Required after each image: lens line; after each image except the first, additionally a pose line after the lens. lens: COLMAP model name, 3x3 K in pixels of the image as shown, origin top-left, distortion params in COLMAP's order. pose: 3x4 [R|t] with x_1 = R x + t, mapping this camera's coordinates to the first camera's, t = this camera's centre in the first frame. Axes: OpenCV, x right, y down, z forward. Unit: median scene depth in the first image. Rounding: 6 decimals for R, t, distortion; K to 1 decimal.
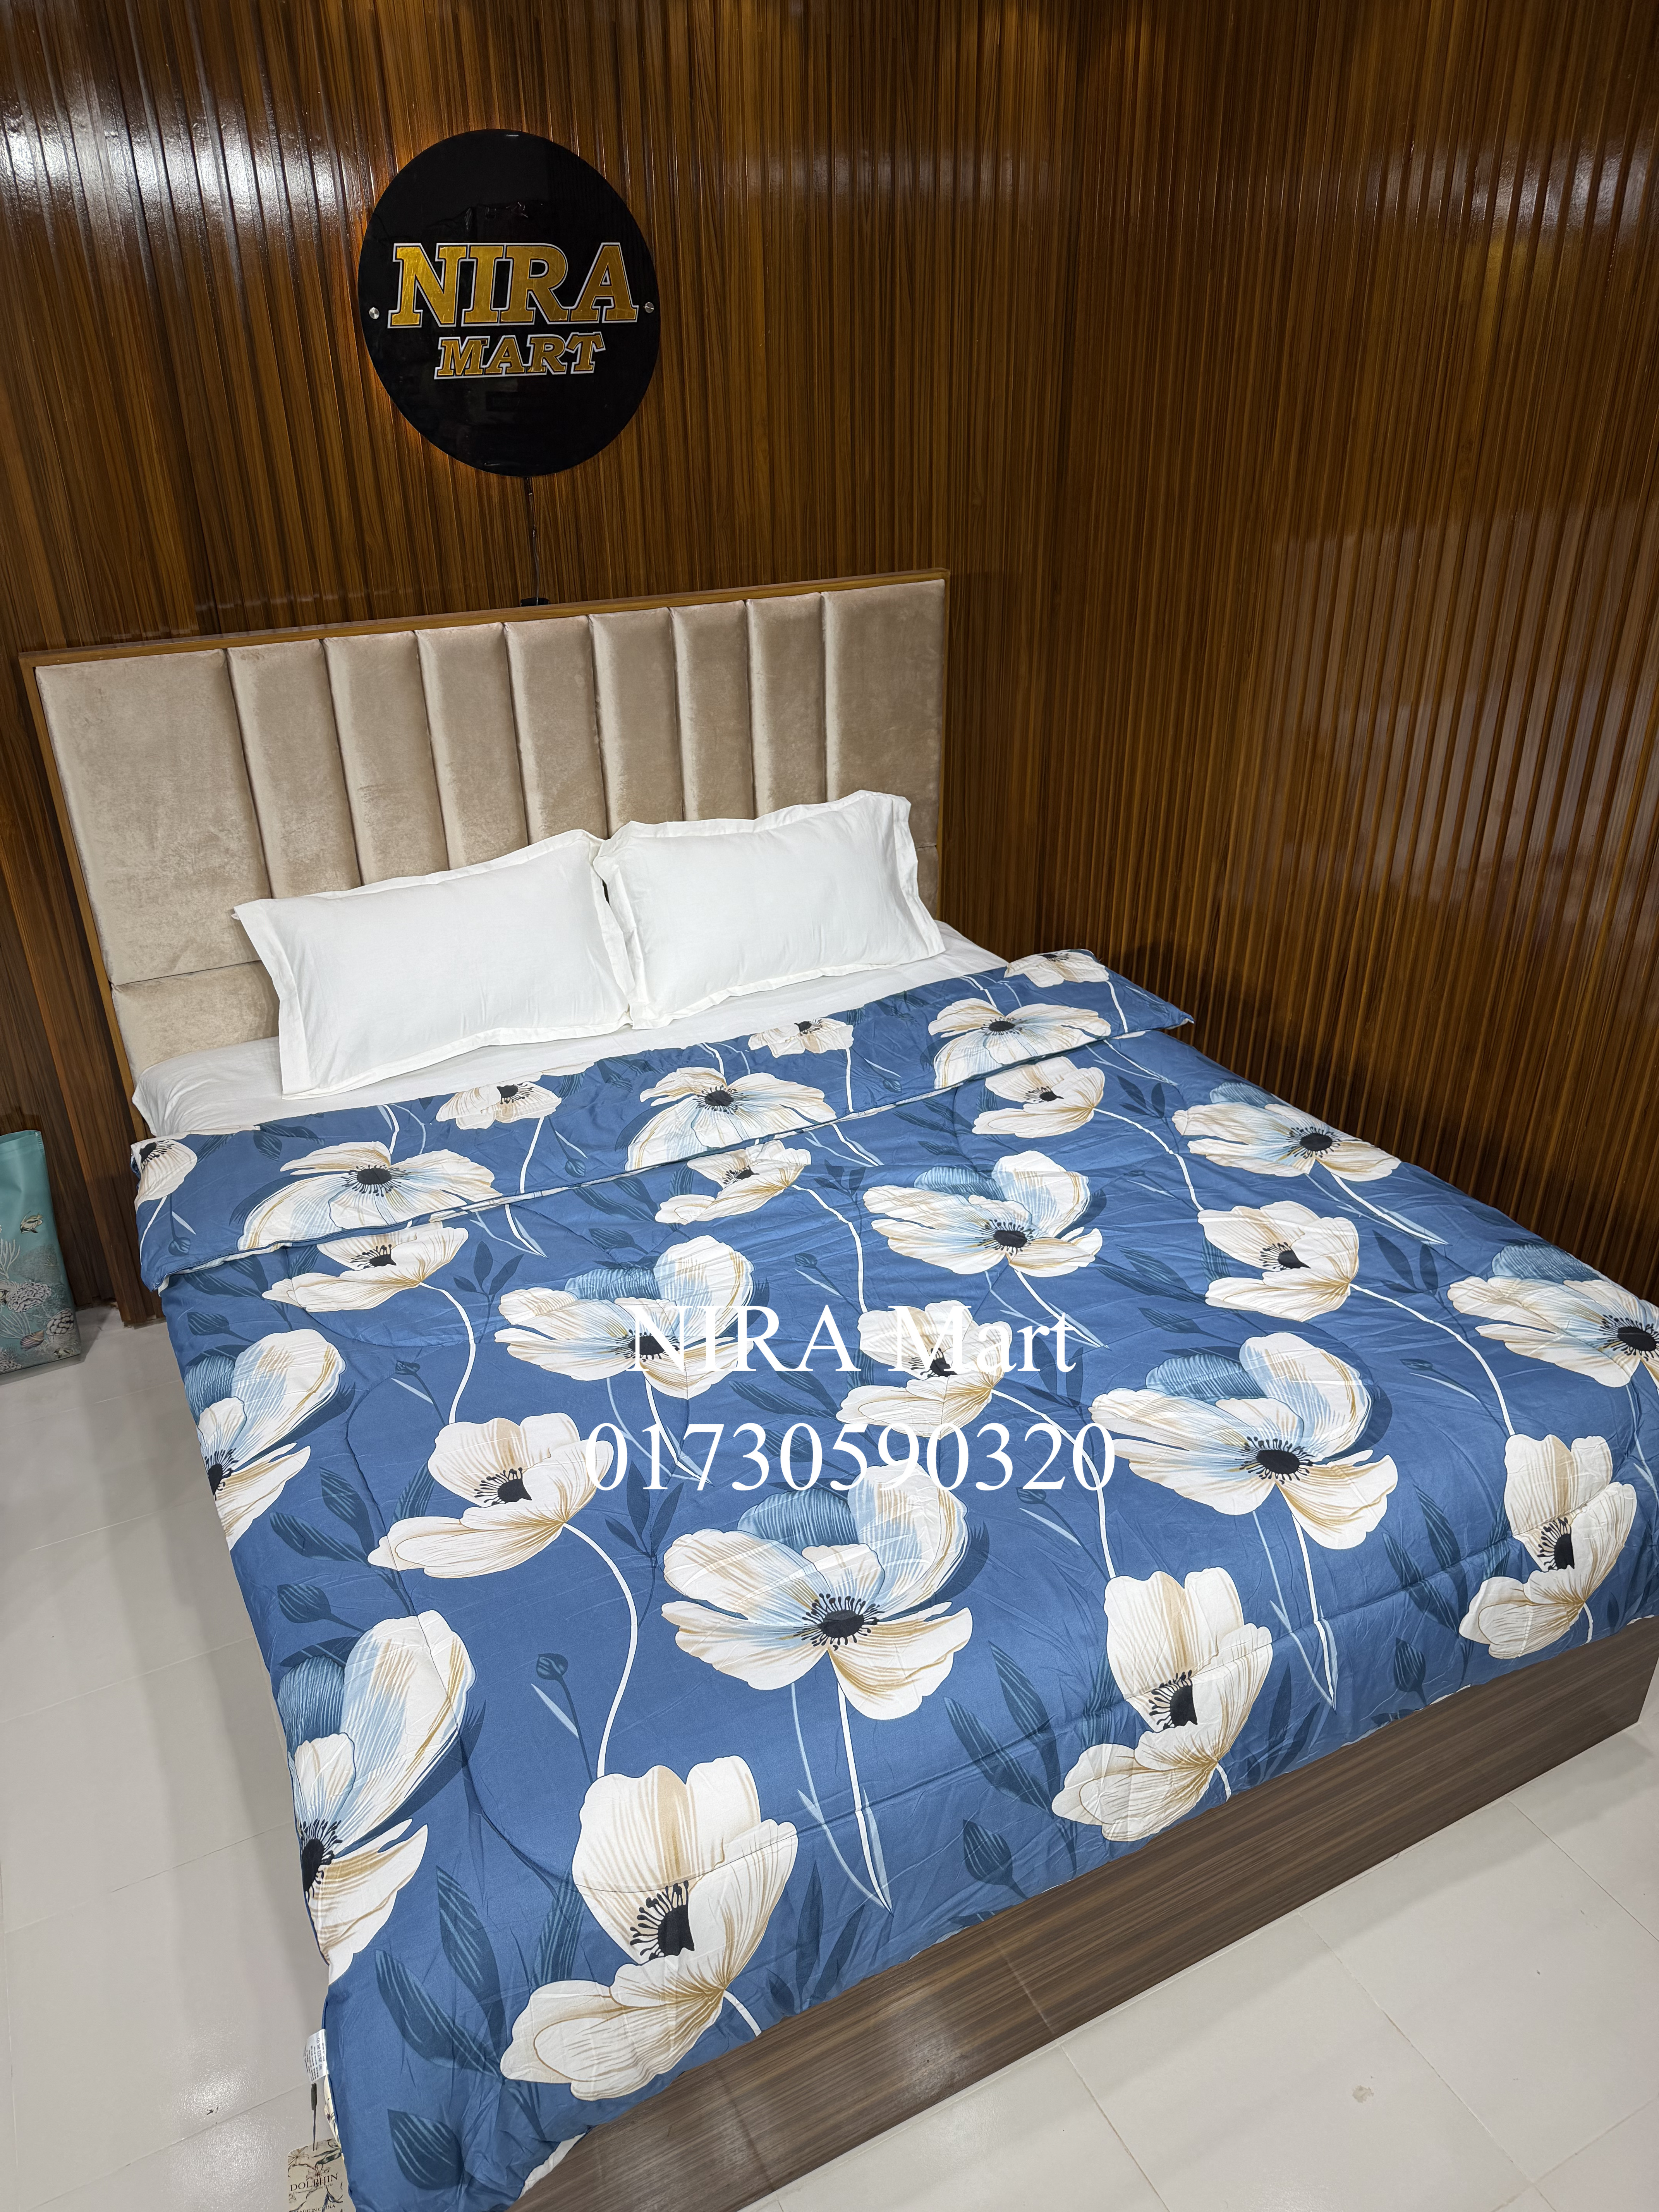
lens RADIAL K [[1536.0, 0, 827.0], [0, 1536.0, 1119.2], [0, 0, 1]] dist [0.032854, -0.053311]
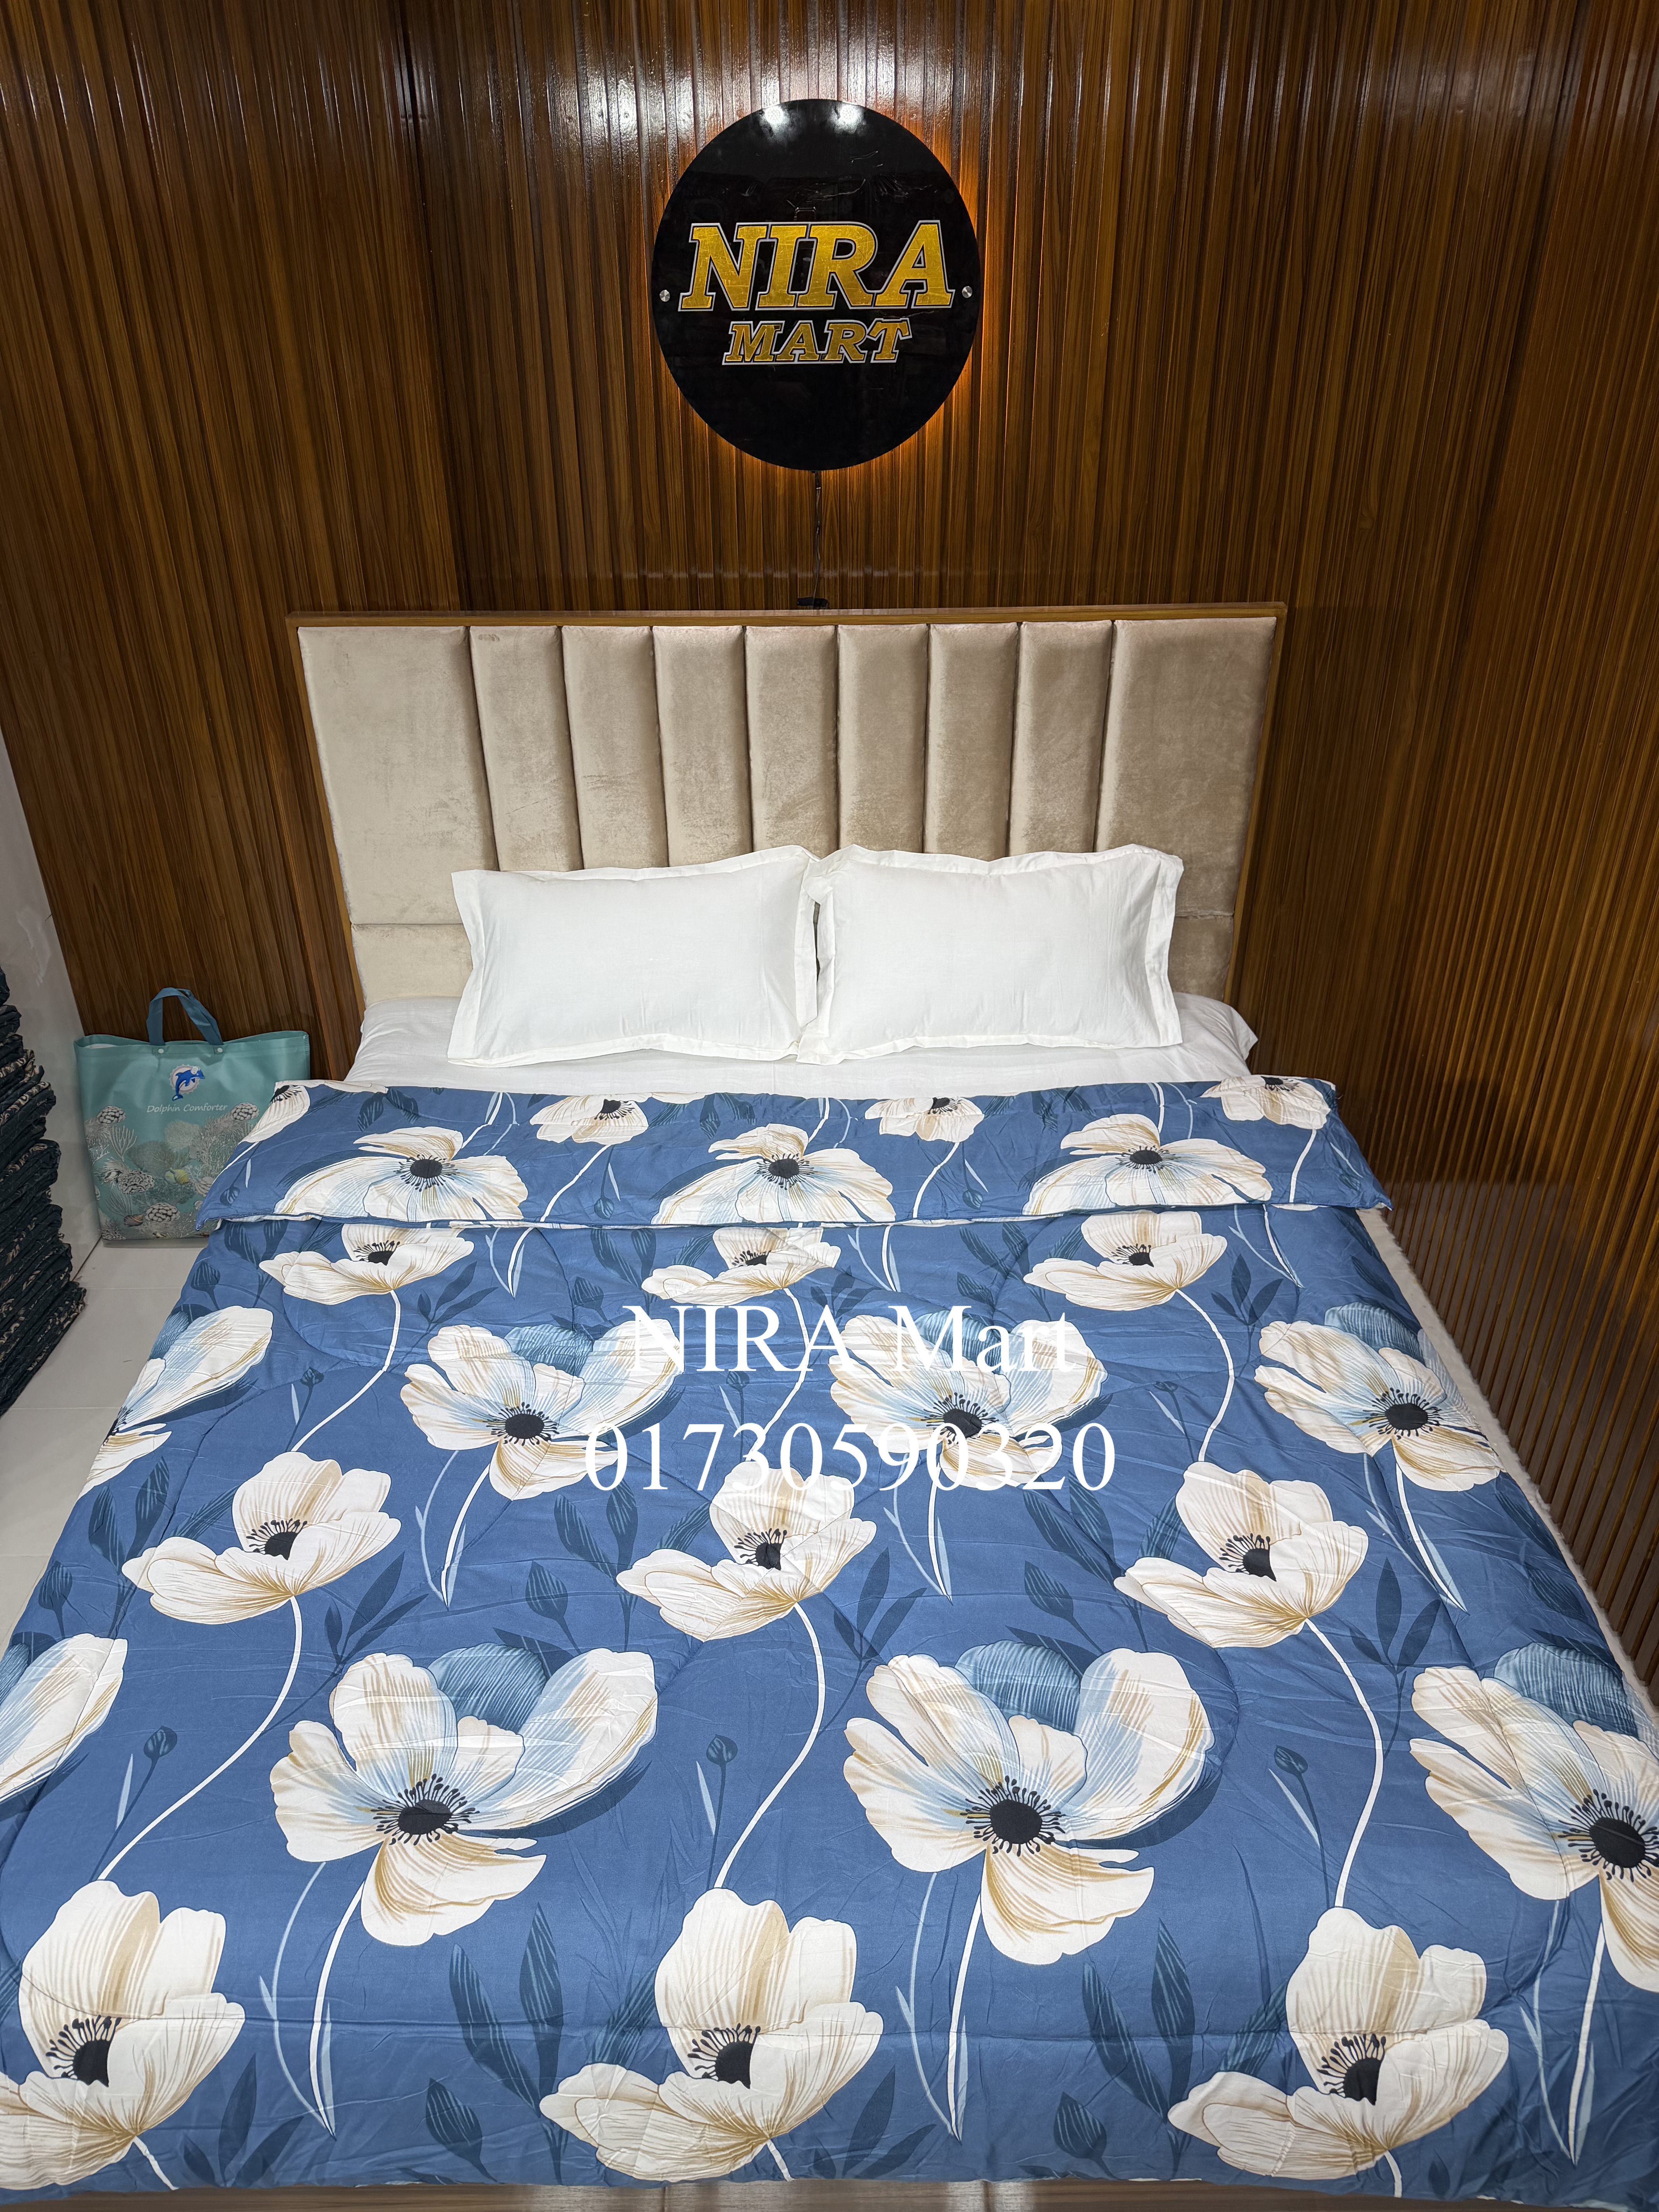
lens RADIAL K [[1536.0, 0, 829.2], [0, 1536.0, 1114.2], [0, 0, 1]] dist [0.032854, -0.053311]
pose [[0.894963, 0.231575, -0.381331, 0.272265], [-0.210023, 0.972788, 0.097843, -0.128673], [0.393613, -0.007478, 0.919246, 0.132476]]
